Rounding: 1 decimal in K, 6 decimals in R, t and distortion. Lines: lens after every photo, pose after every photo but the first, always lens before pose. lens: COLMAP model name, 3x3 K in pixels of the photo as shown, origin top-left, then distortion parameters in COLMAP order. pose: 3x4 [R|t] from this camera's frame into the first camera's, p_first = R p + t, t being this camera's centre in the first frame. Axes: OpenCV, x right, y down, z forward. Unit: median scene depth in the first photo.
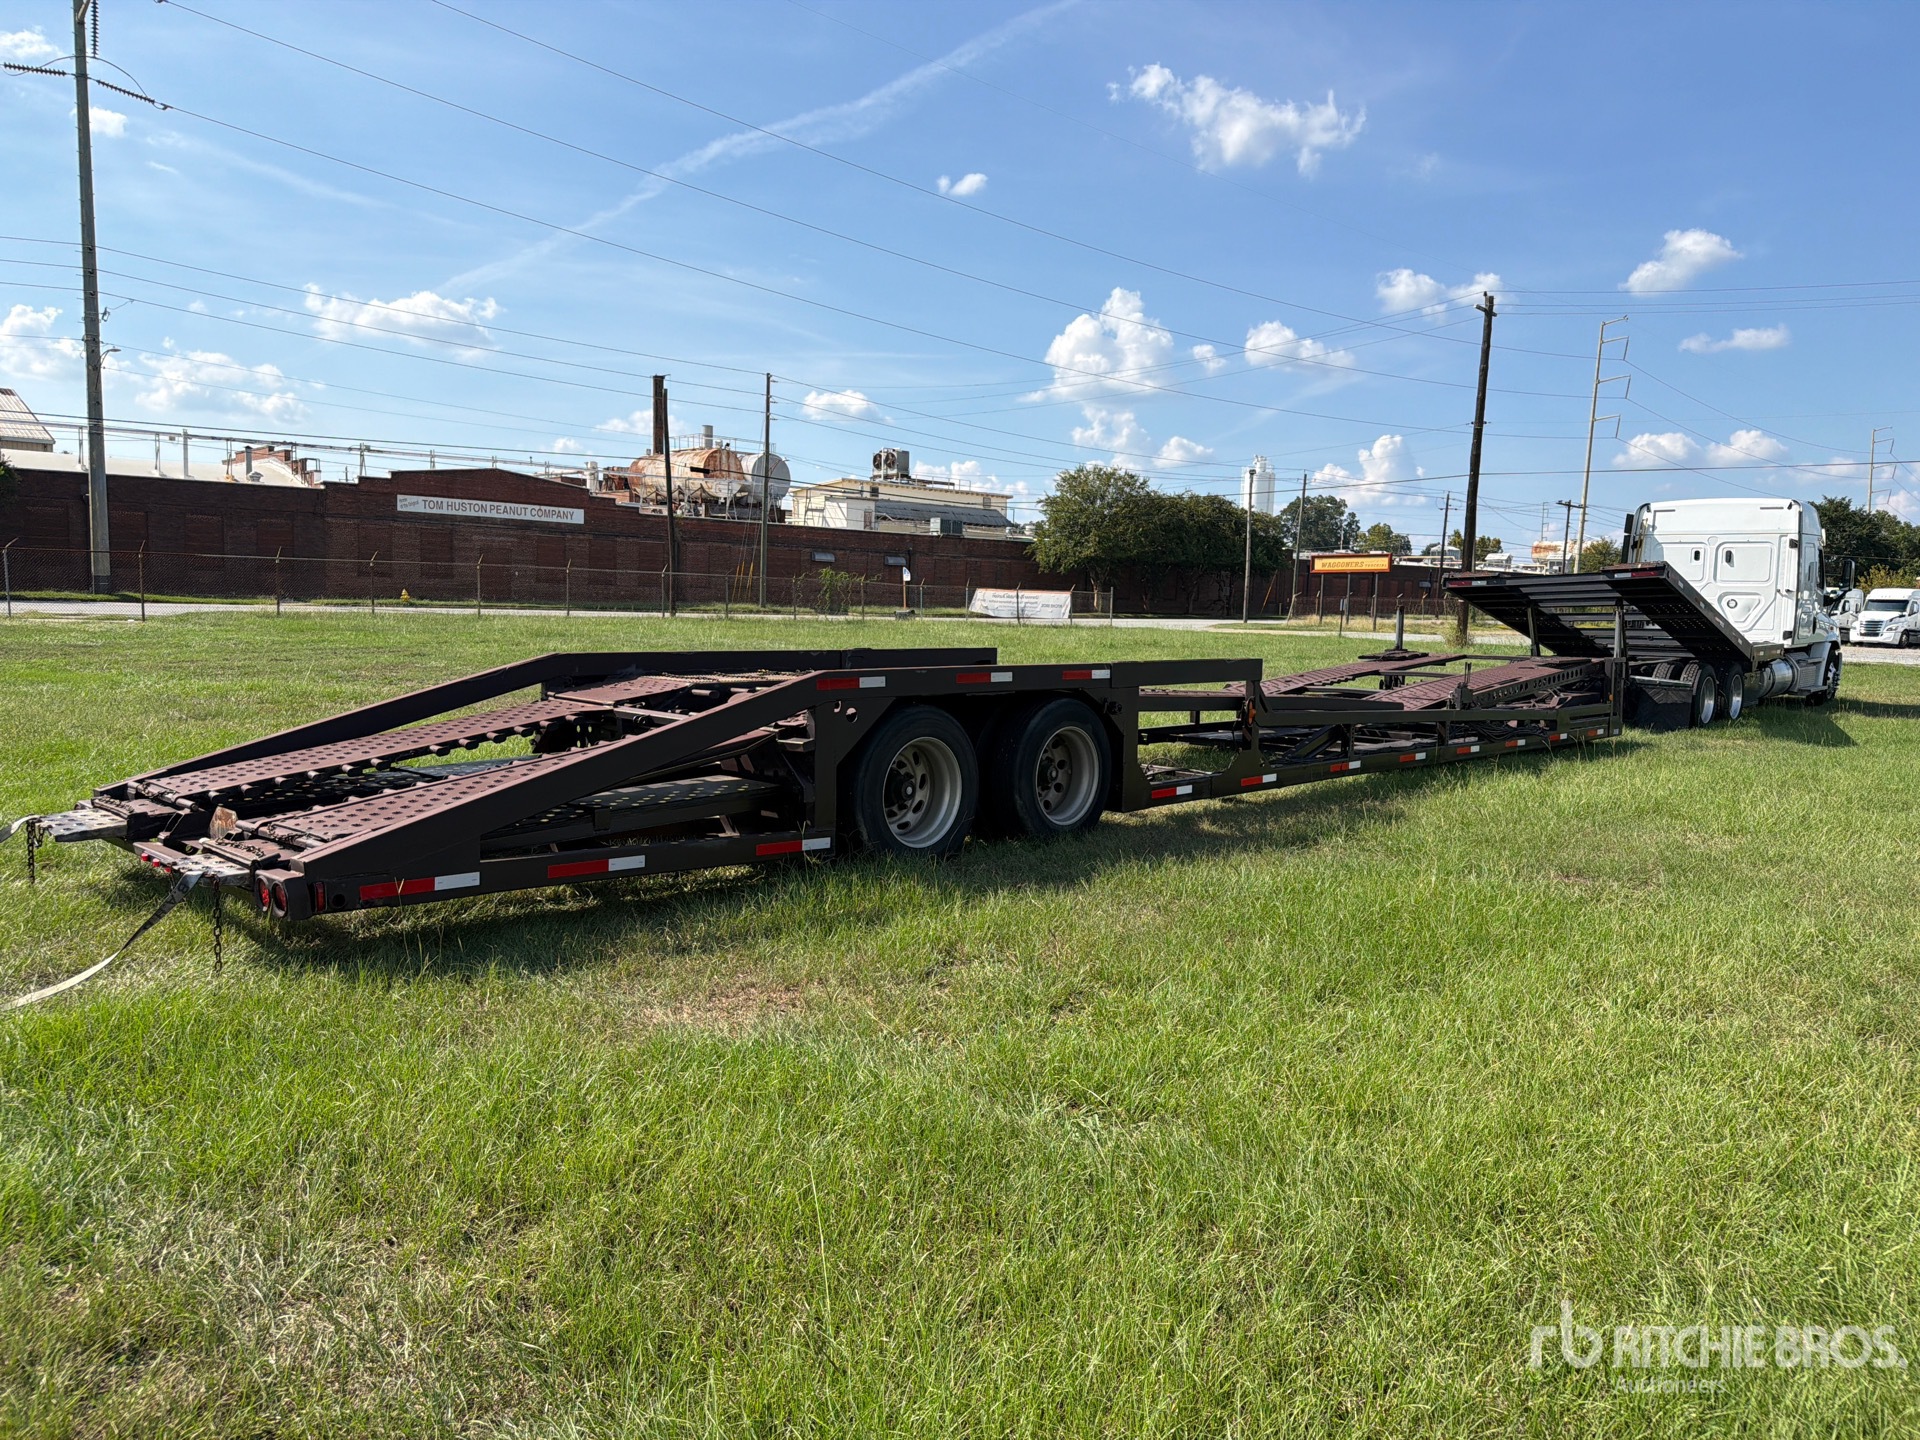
lens RADIAL K [[1346.3, 0, 922.0], [0, 1346.3, 752.0], [0, 0, 1]] dist [0.057094, -0.052565]
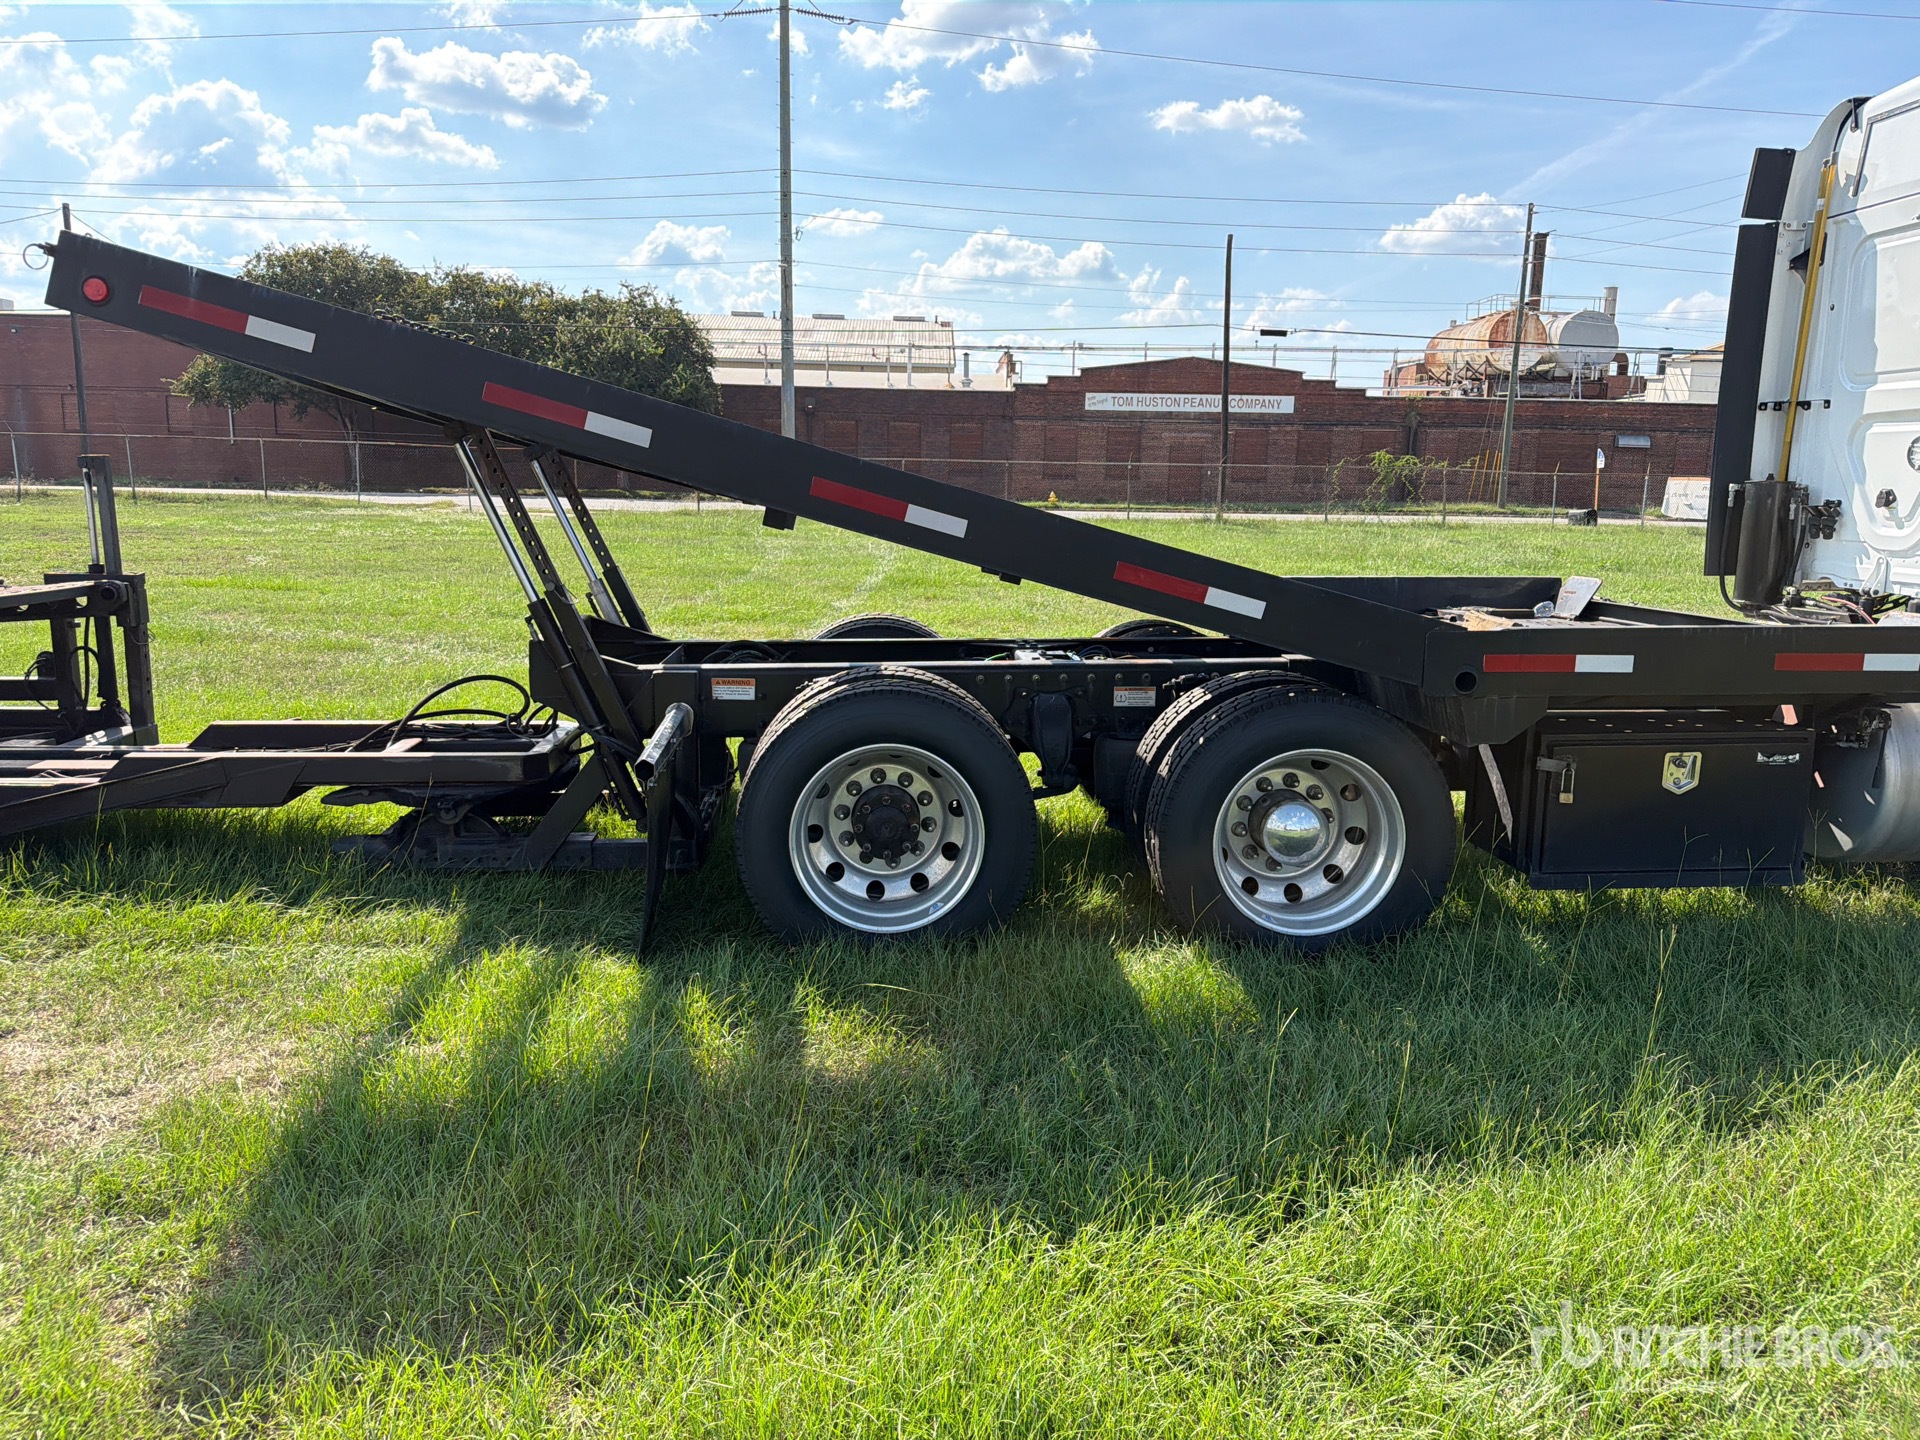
lens RADIAL K [[1331.5, 0, 974.6], [0, 1331.5, 728.7], [0, 0, 1]] dist [0.030180, -0.024292]
pose [[0.760290, 0.104883, -0.641060, 0.178267], [-0.070588, 0.994375, 0.078972, -0.018962], [0.645737, -0.014791, 0.763417, 0.203947]]
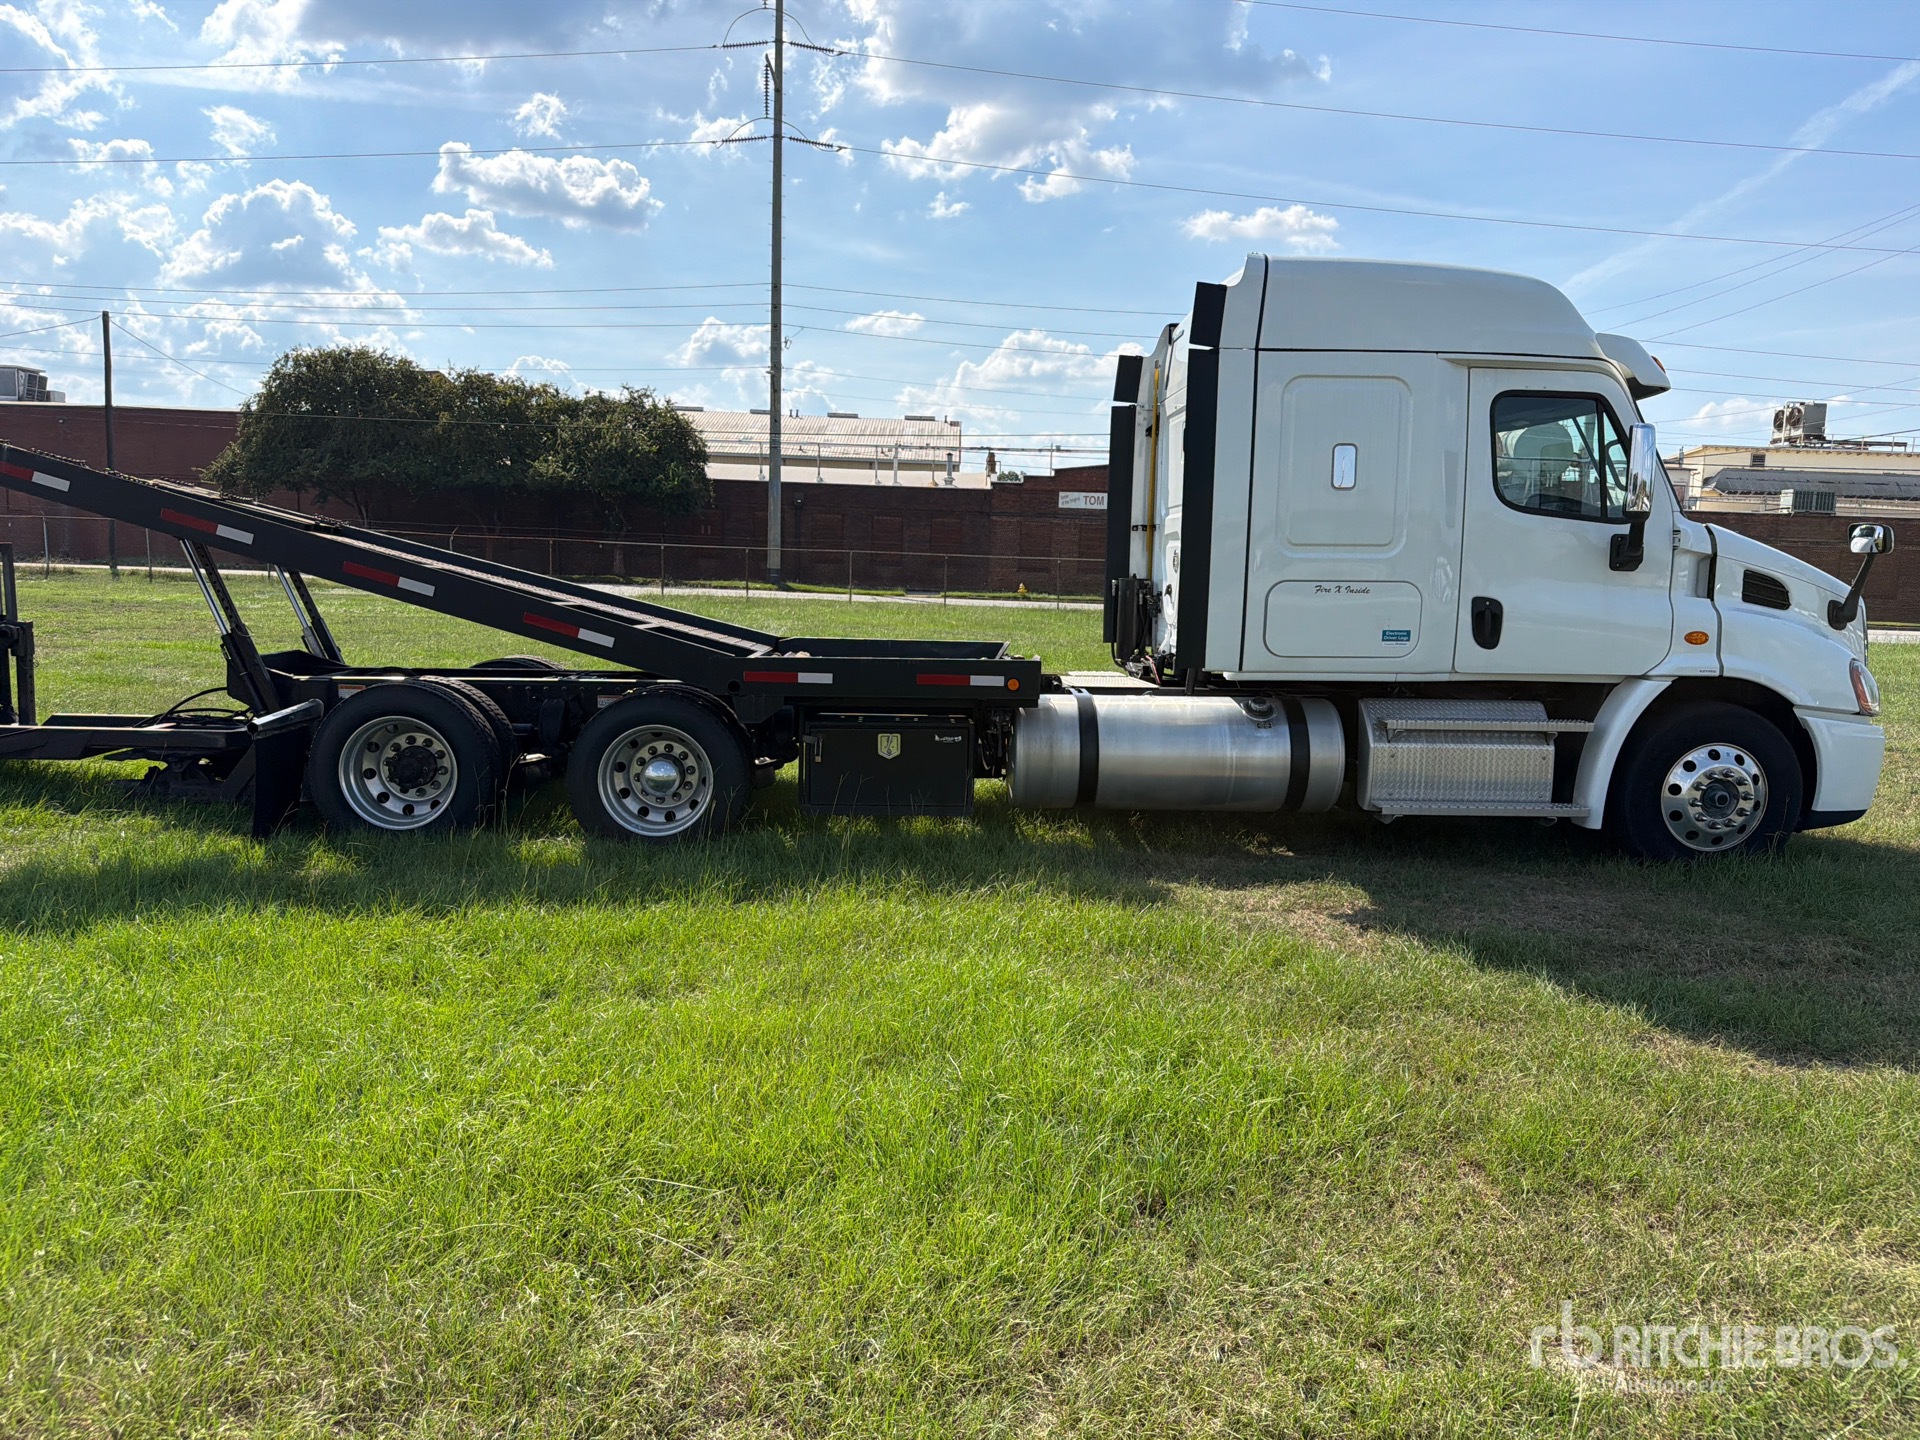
lens RADIAL K [[1331.5, 0, 976.3], [0, 1331.5, 732.1], [0, 0, 1]] dist [0.030180, -0.024292]
pose [[0.743693, 0.076912, -0.664083, 0.235282], [-0.088577, 0.995938, 0.016151, -0.017685], [0.662628, 0.046811, 0.747485, 0.200159]]
